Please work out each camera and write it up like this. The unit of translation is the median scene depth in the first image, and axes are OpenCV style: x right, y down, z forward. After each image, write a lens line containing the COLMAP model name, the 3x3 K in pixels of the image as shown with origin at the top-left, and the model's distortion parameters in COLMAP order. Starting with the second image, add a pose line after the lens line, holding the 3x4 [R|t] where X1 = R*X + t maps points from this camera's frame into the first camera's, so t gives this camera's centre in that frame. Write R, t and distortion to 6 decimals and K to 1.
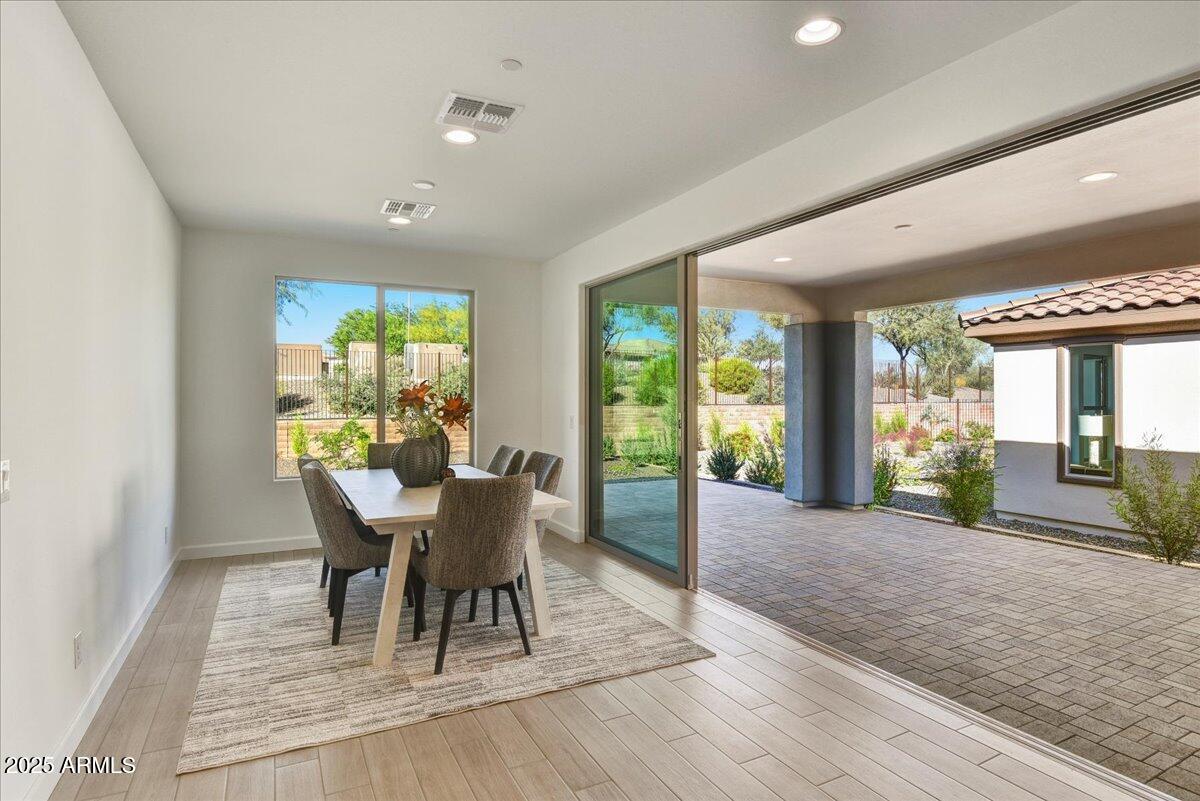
lens RADIAL K [[636.7, 0, 575.7], [0, 636.7, 393.3], [0, 0, 1]] dist [-0.020231, -0.006052]
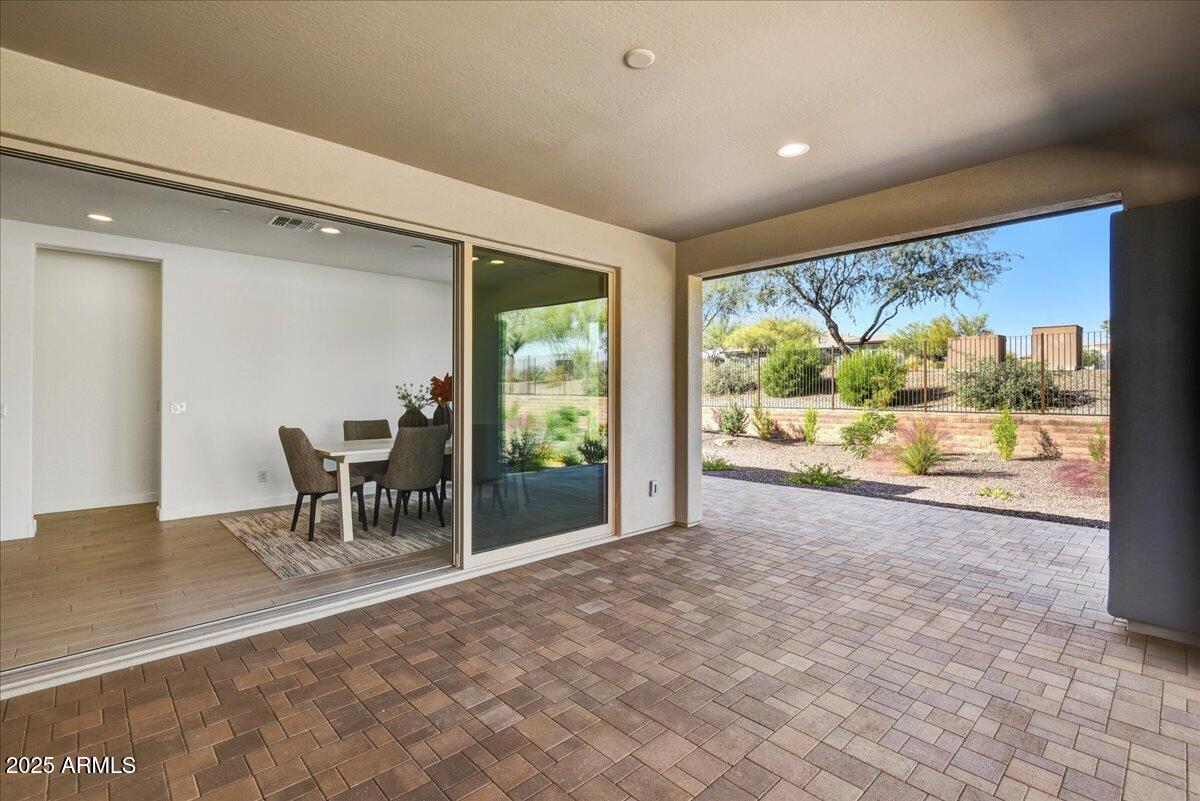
lens RADIAL K [[542.6, 0, 599.6], [0, 542.6, 393.8], [0, 0, 1]] dist [0.002488, 0.000086]
pose [[0.310663, 0.006947, -0.950495, 1.435745], [0.001966, 0.999966, 0.007951, 0.028624], [0.950518, -0.004339, 0.310638, 1.254272]]
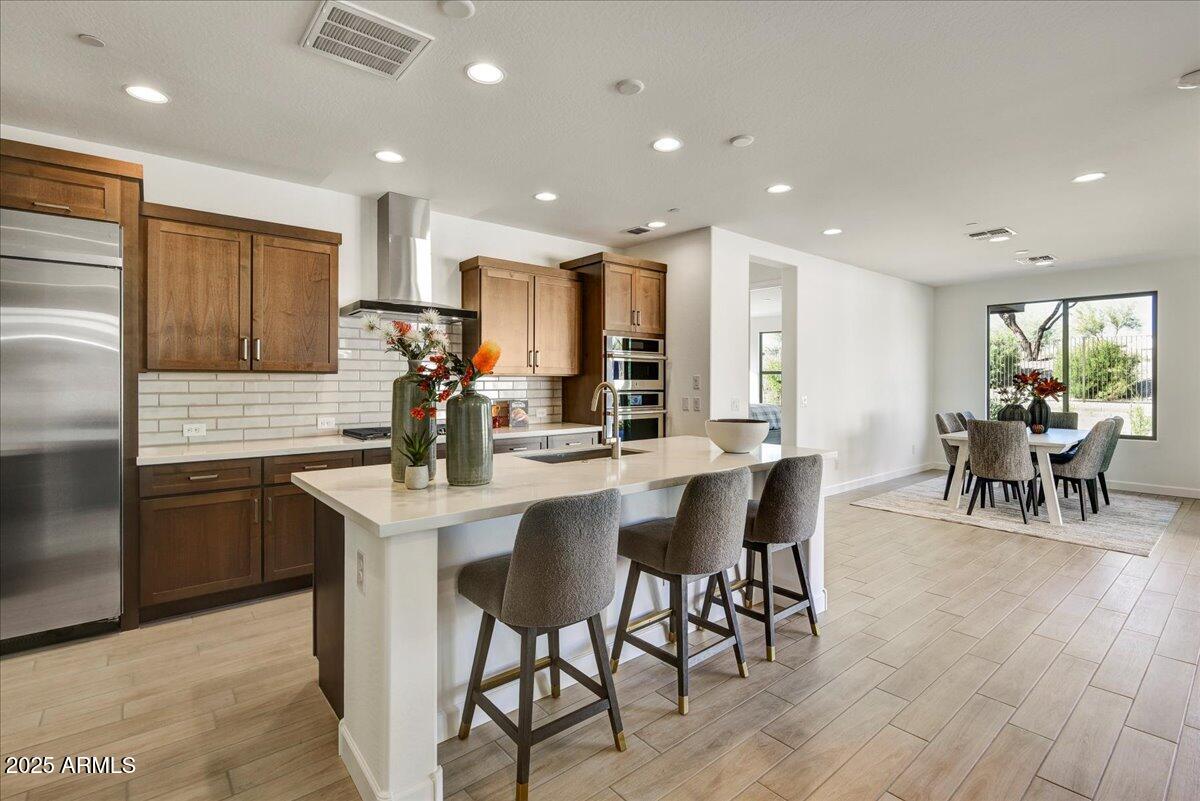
lens RADIAL K [[552.0, 0, 605.6], [0, 552.0, 380.9], [0, 0, 1]] dist [0.013274, -0.000635]
pose [[0.254232, 0.002010, -0.967141, 1.097283], [0.001494, 0.999996, 0.002471, 0.007496], [0.967142, -0.002073, 0.254228, -0.509072]]
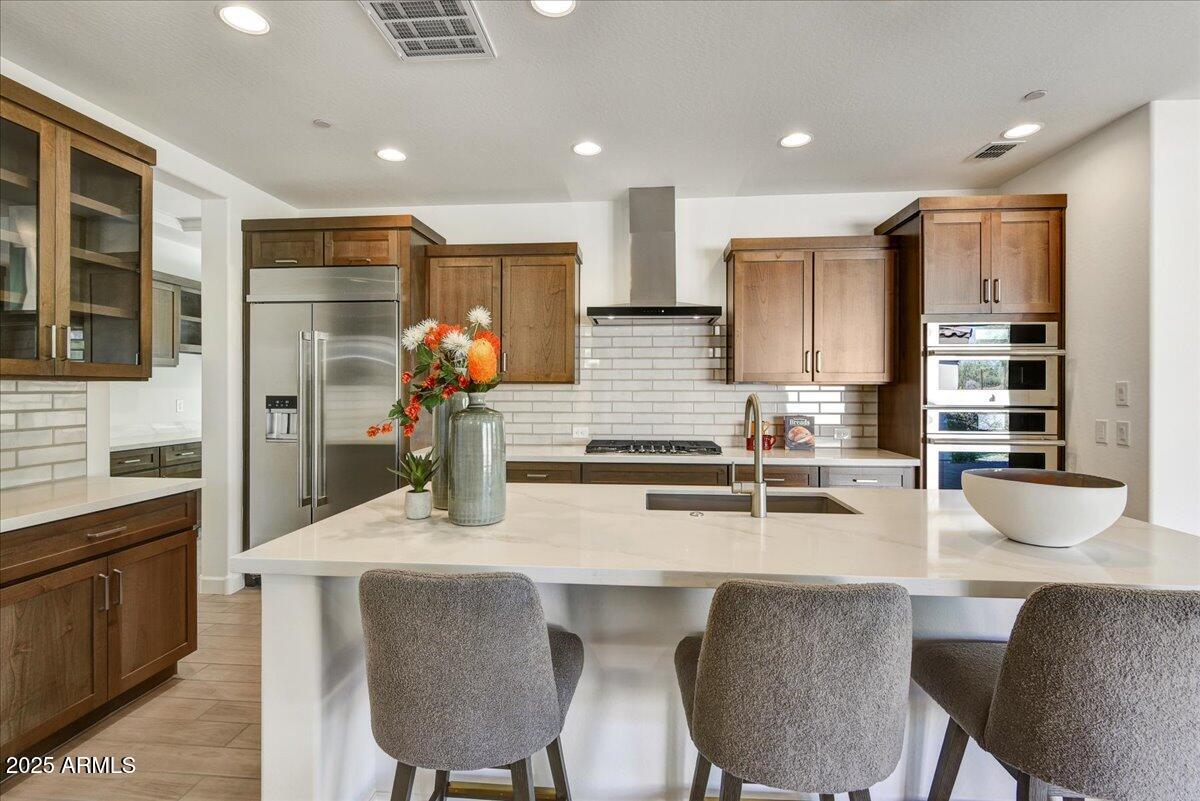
lens RADIAL K [[559.1, 0, 599.2], [0, 559.1, 391.9], [0, 0, 1]] dist [-0.002995, -0.001312]
pose [[-0.503259, 0.004733, -0.864123, 0.821220], [0.002395, 0.999989, 0.004082, 0.006956], [0.864132, -0.000015, -0.503265, -0.140160]]
